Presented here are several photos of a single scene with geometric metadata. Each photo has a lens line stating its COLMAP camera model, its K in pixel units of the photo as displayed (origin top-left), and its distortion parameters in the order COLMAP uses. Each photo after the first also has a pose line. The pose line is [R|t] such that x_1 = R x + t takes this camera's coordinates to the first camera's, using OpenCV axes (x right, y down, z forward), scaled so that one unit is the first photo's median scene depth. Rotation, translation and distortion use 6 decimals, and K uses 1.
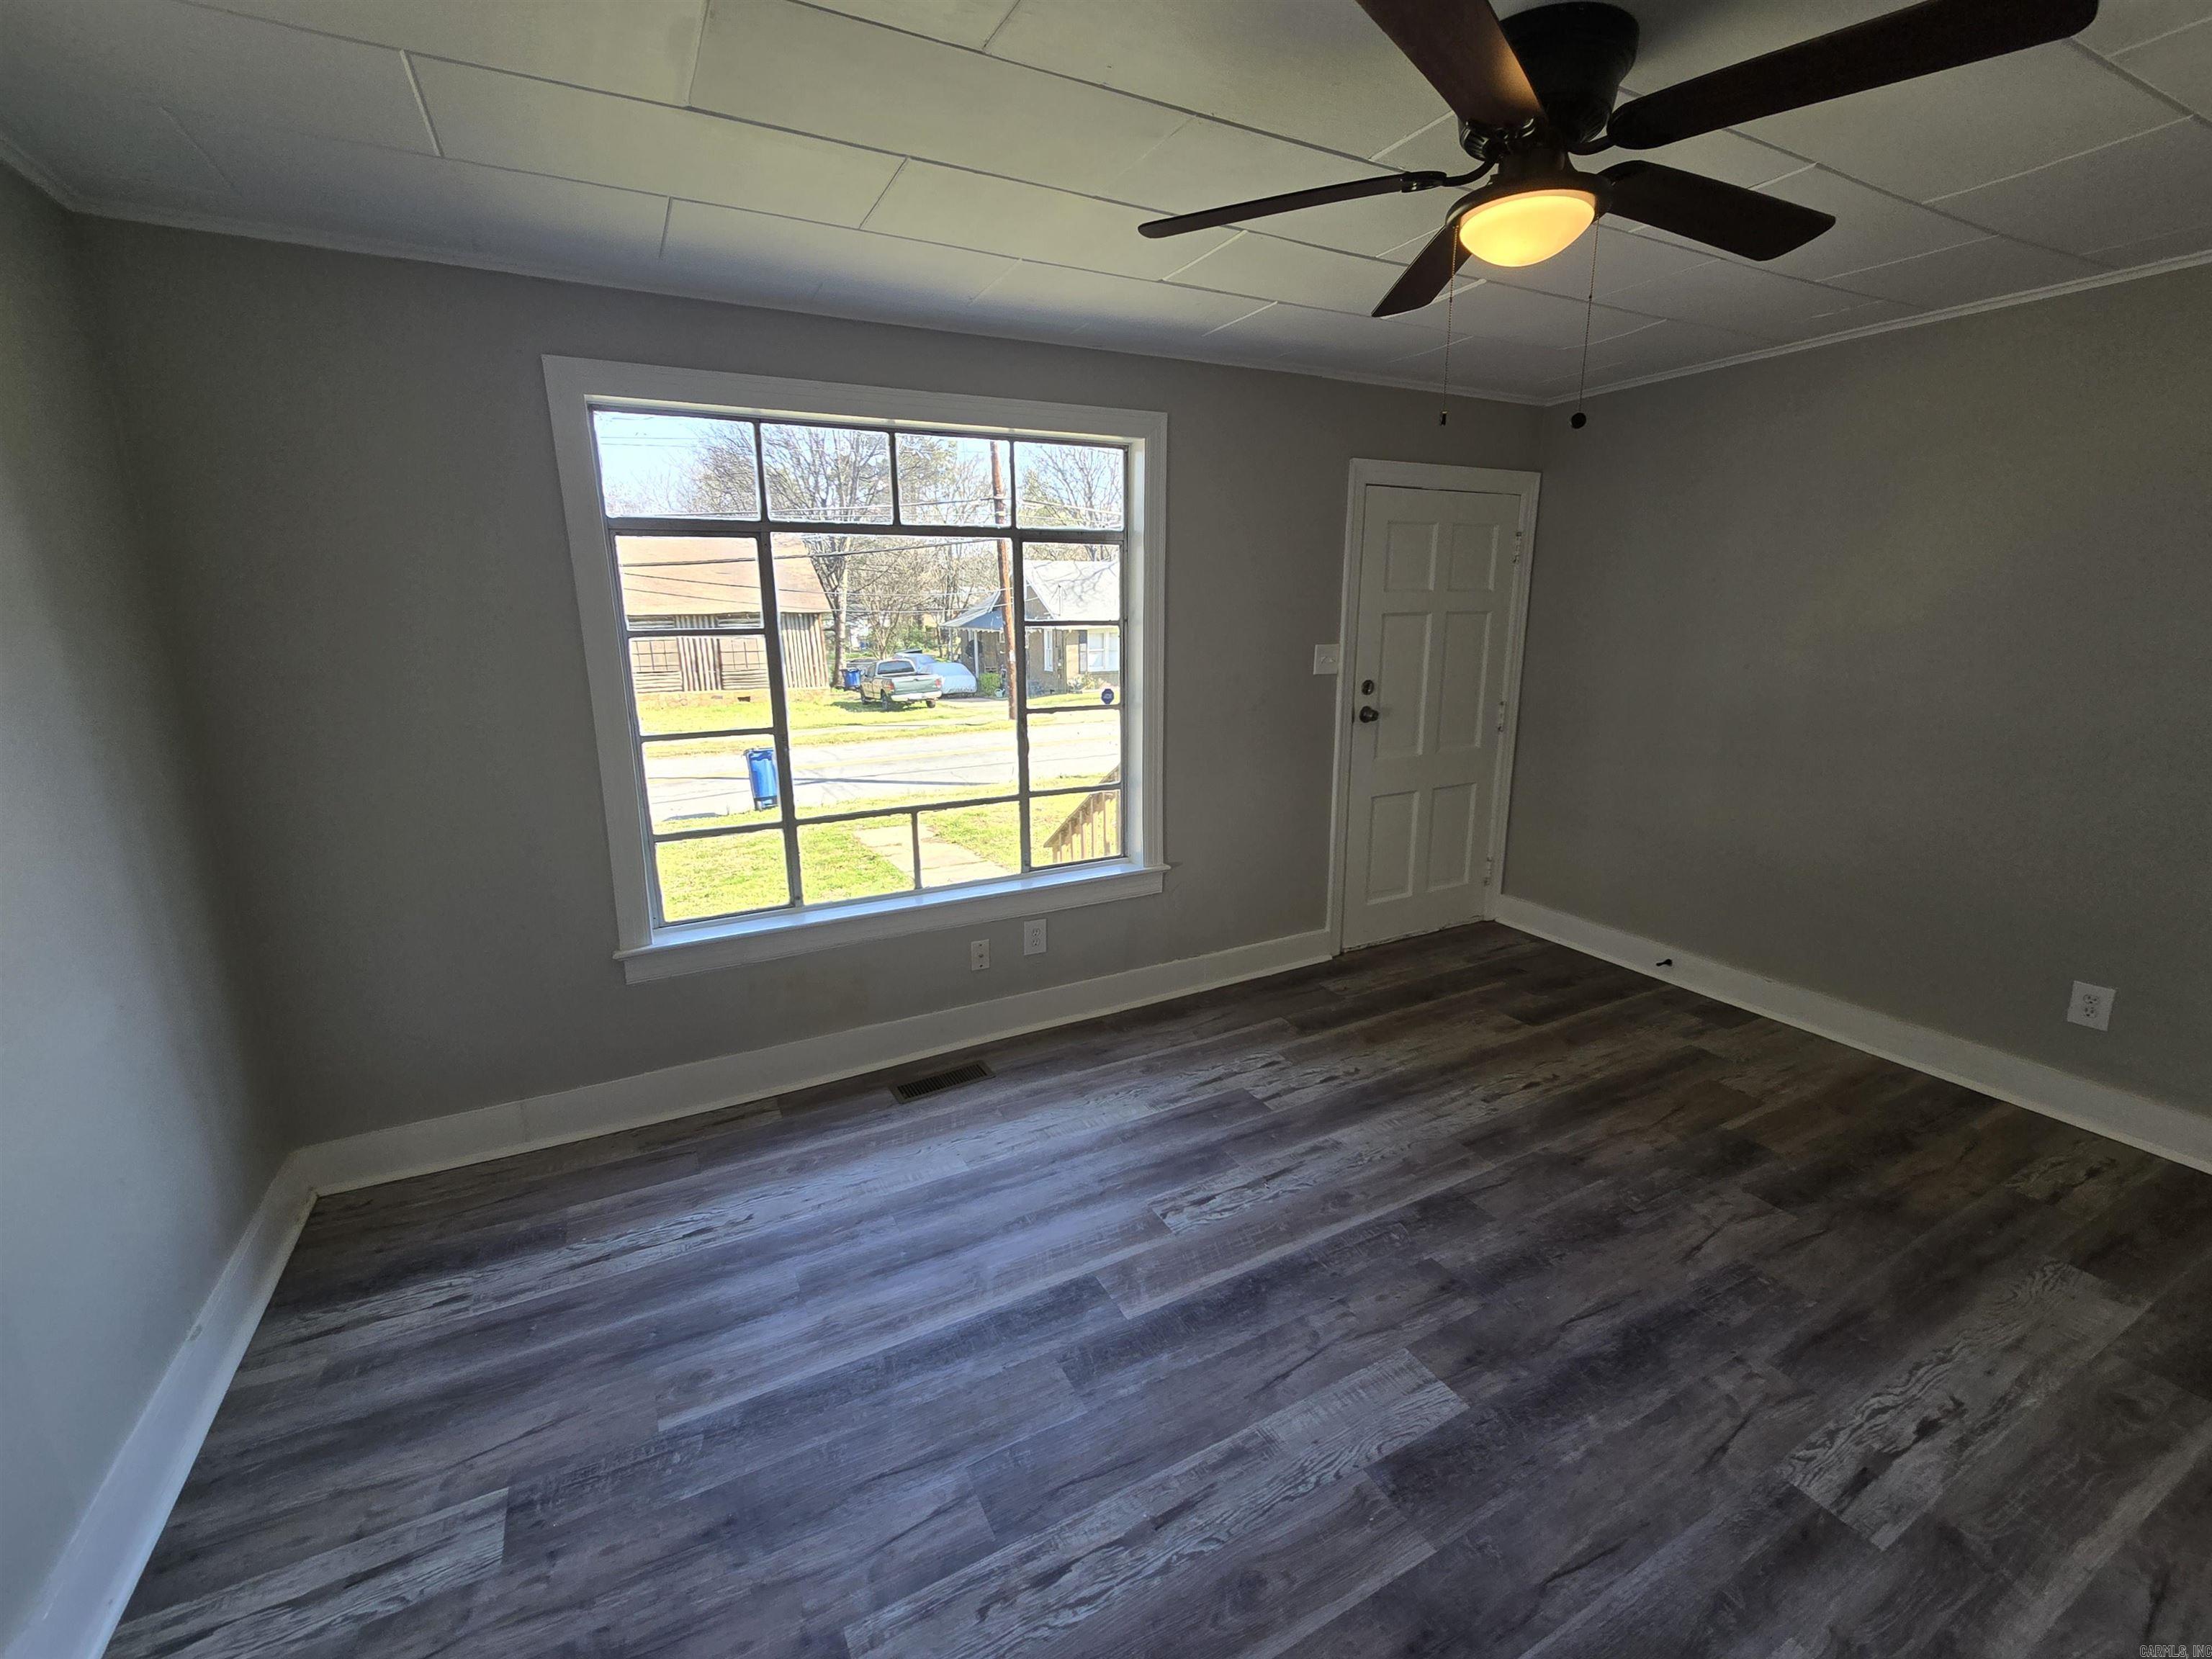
lens RADIAL K [[932.4, 0, 1095.0], [0, 932.4, 825.6], [0, 0, 1]] dist [0.000614, -0.000227]
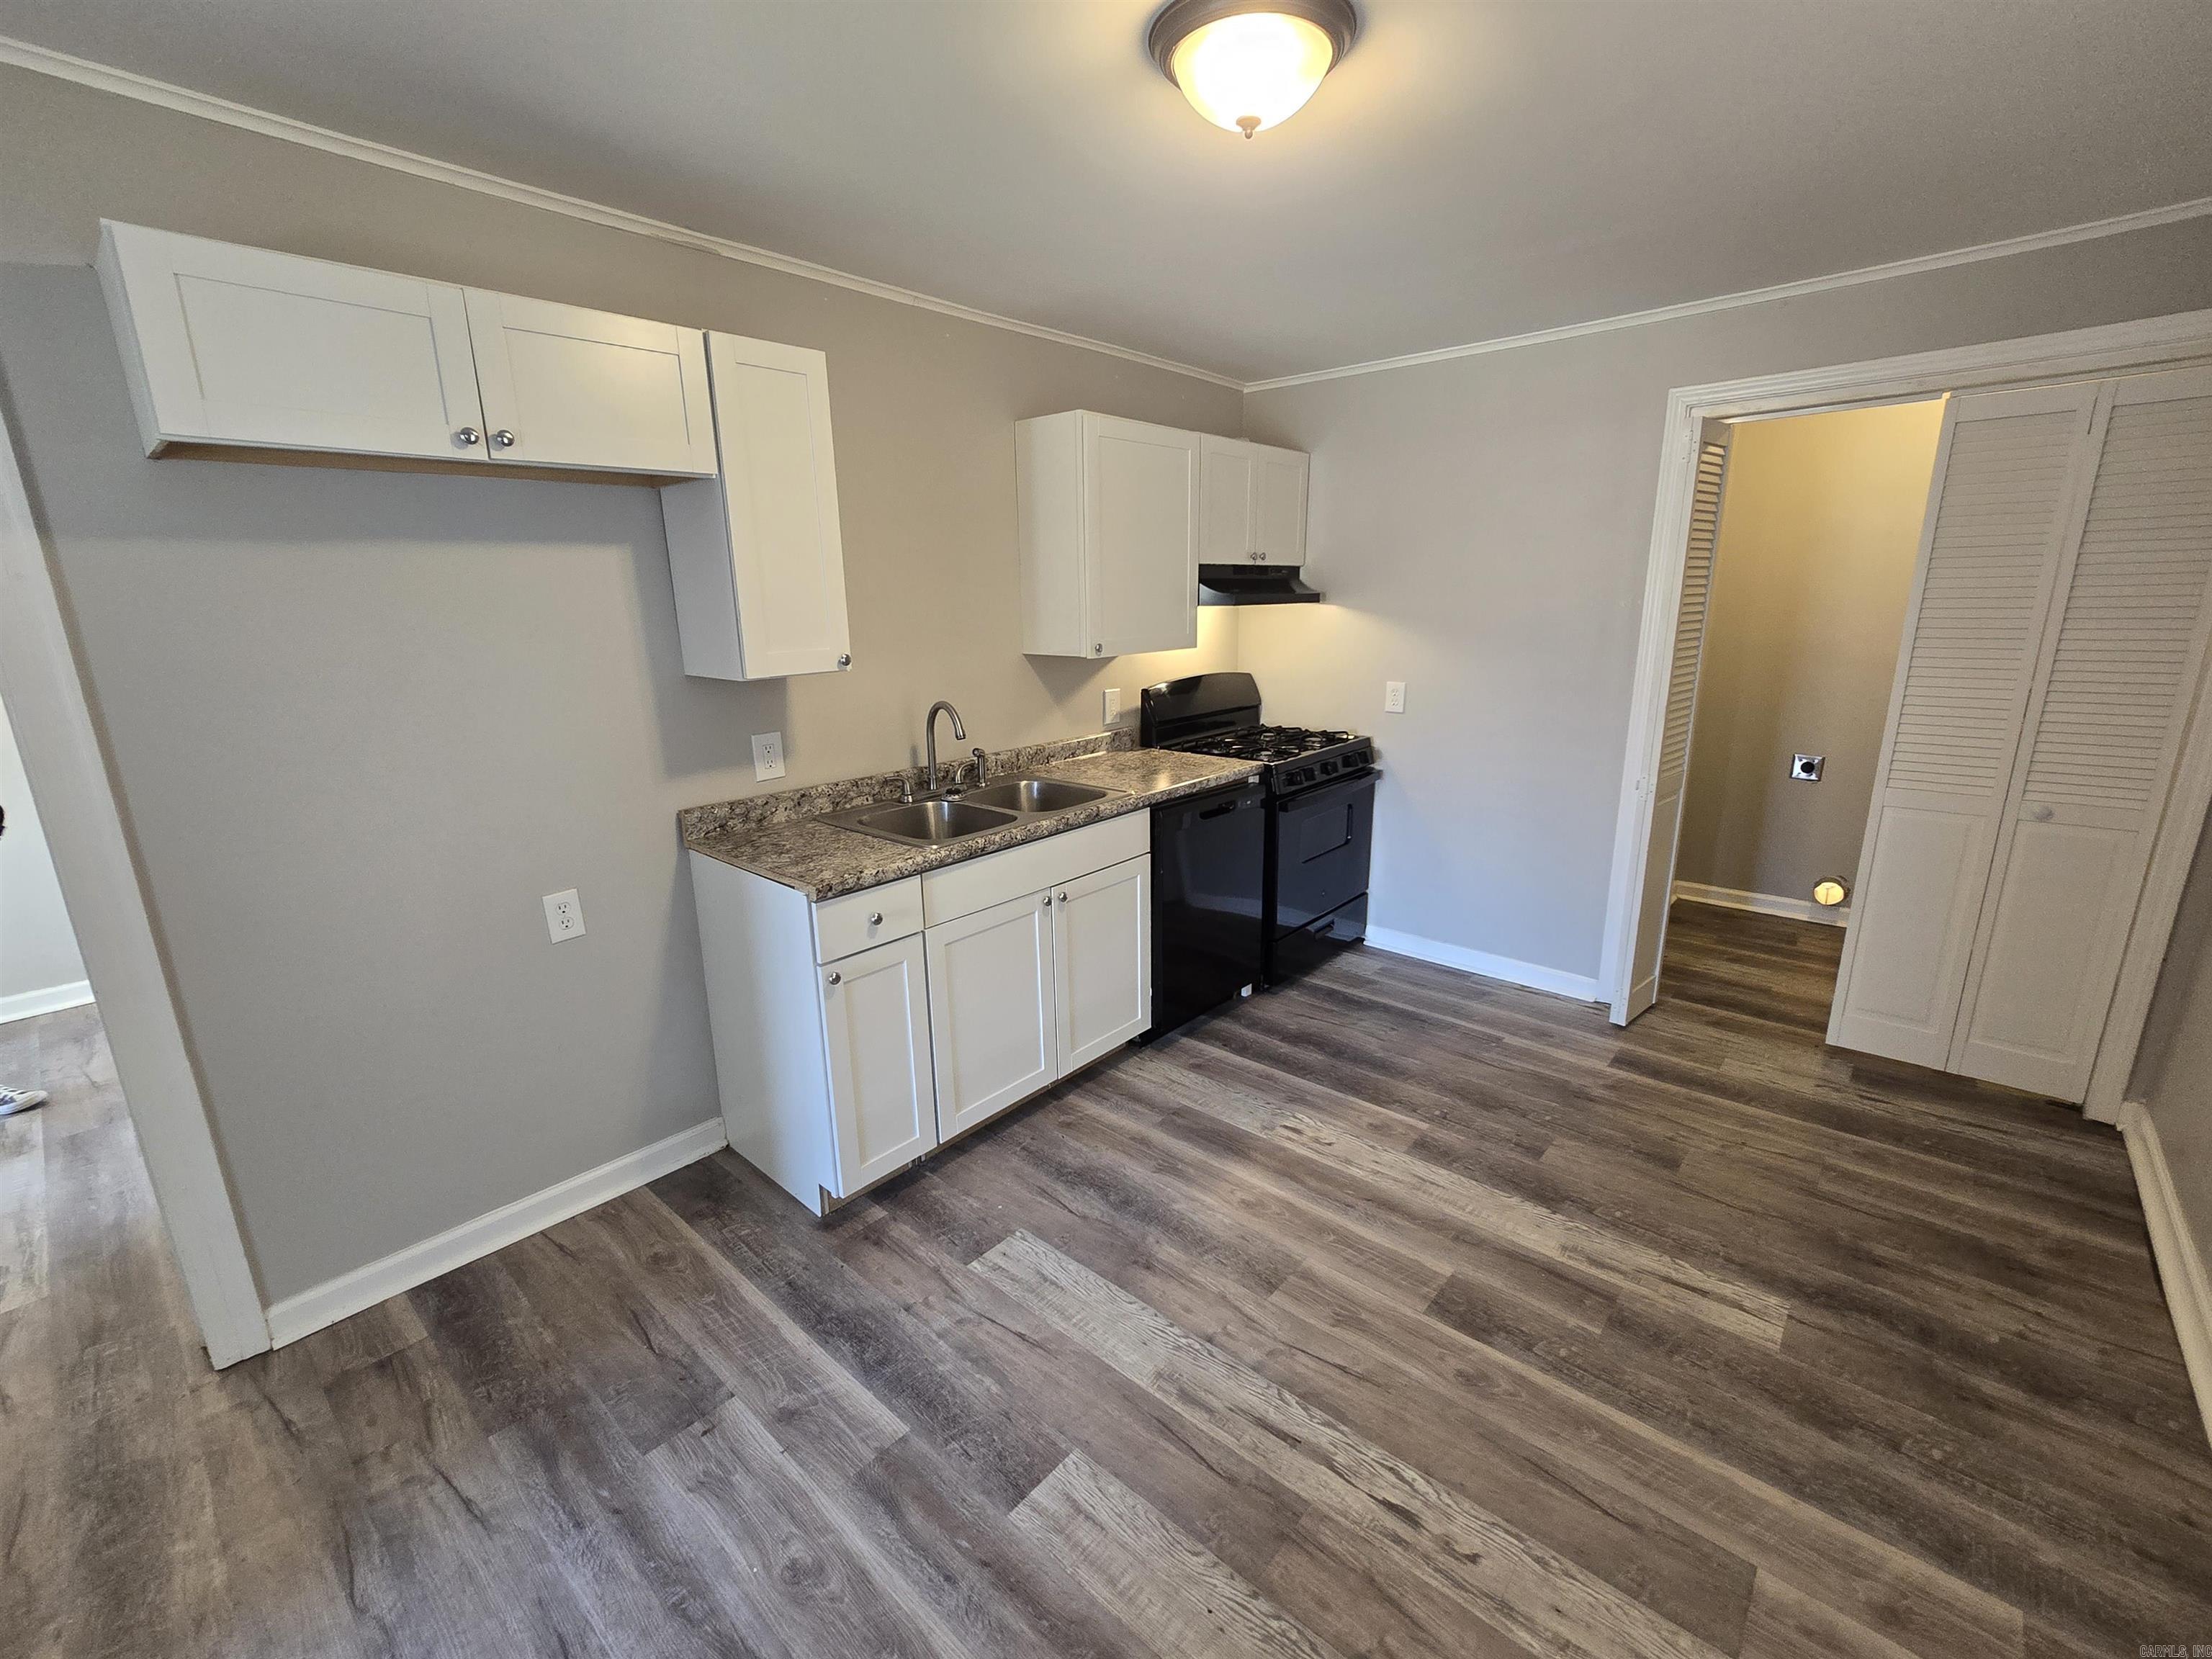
lens RADIAL K [[932.4, 0, 1095.0], [0, 932.4, 825.6], [0, 0, 1]] dist [0.000614, -0.000227]
pose [[-0.342607, -0.220147, 0.913321, -0.514738], [0.234796, 0.921243, 0.310133, -0.205597], [-0.909665, 0.320698, -0.263934, 0.983697]]
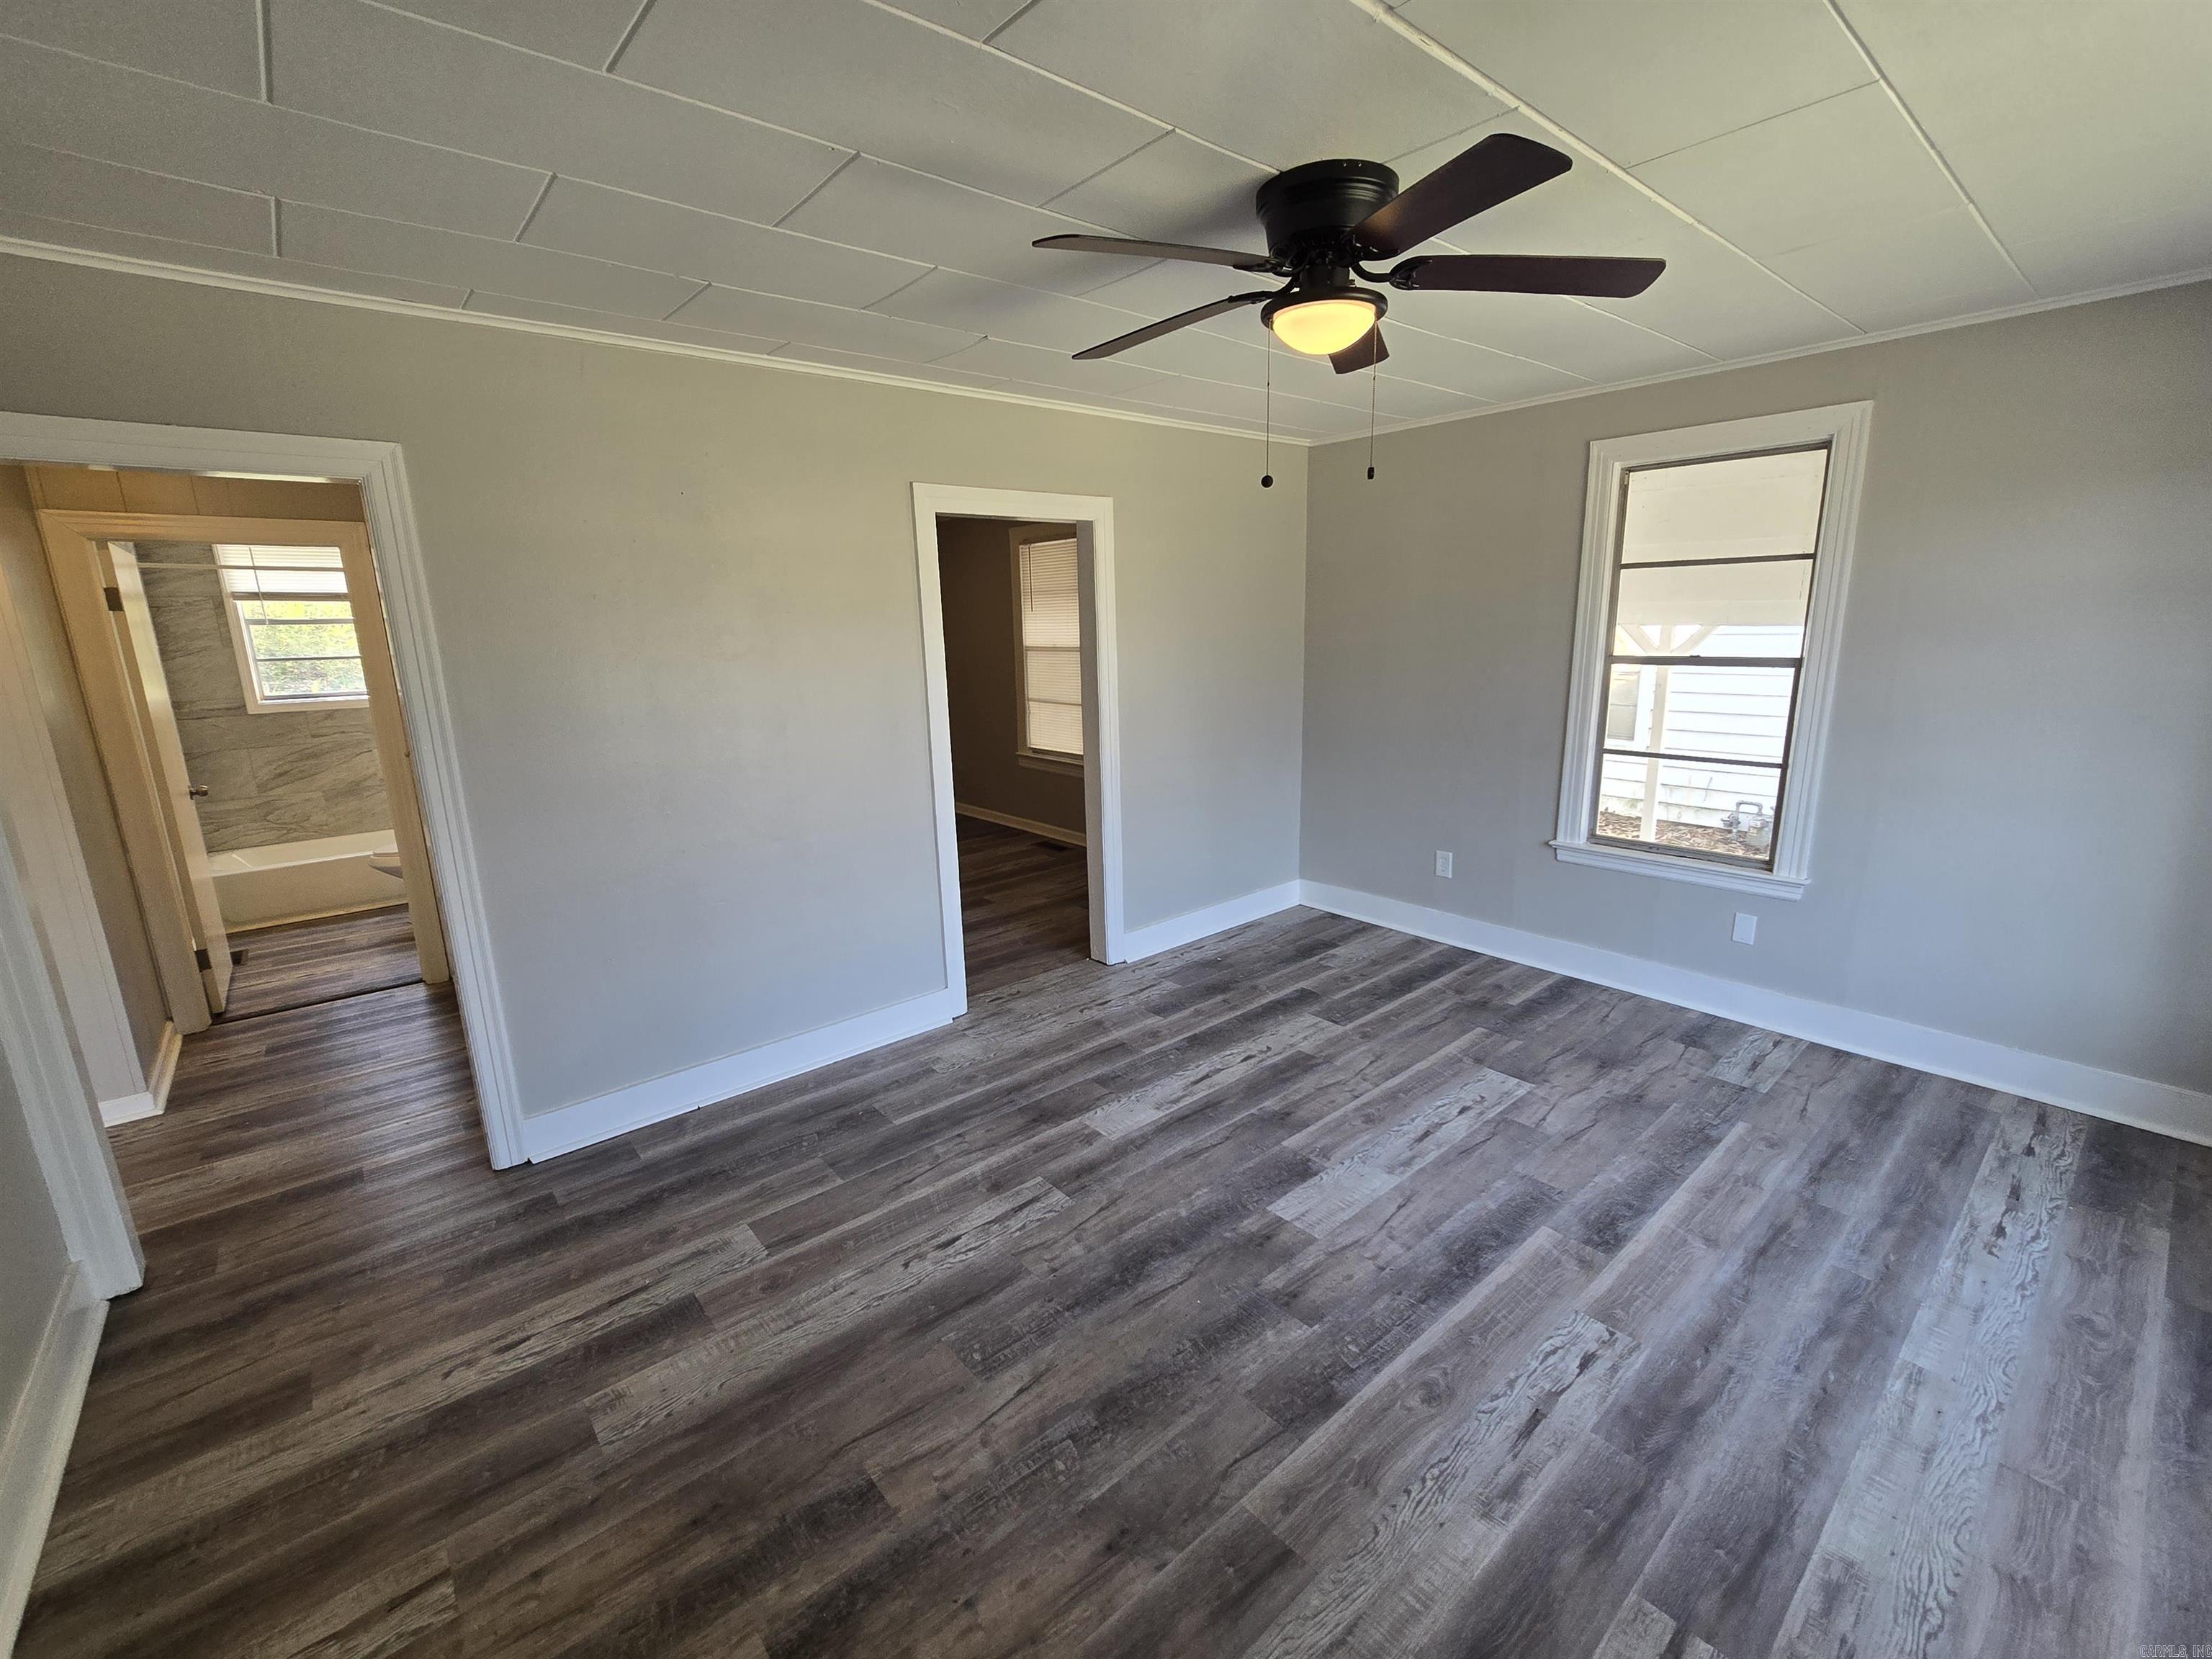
lens RADIAL K [[932.4, 0, 1095.0], [0, 932.4, 825.6], [0, 0, 1]] dist [0.000614, -0.000227]
pose [[-0.975278, 0.076865, -0.207180, 0.792532], [-0.021827, 0.899461, 0.436456, -0.422152], [0.219899, 0.430188, -0.875547, 1.697022]]
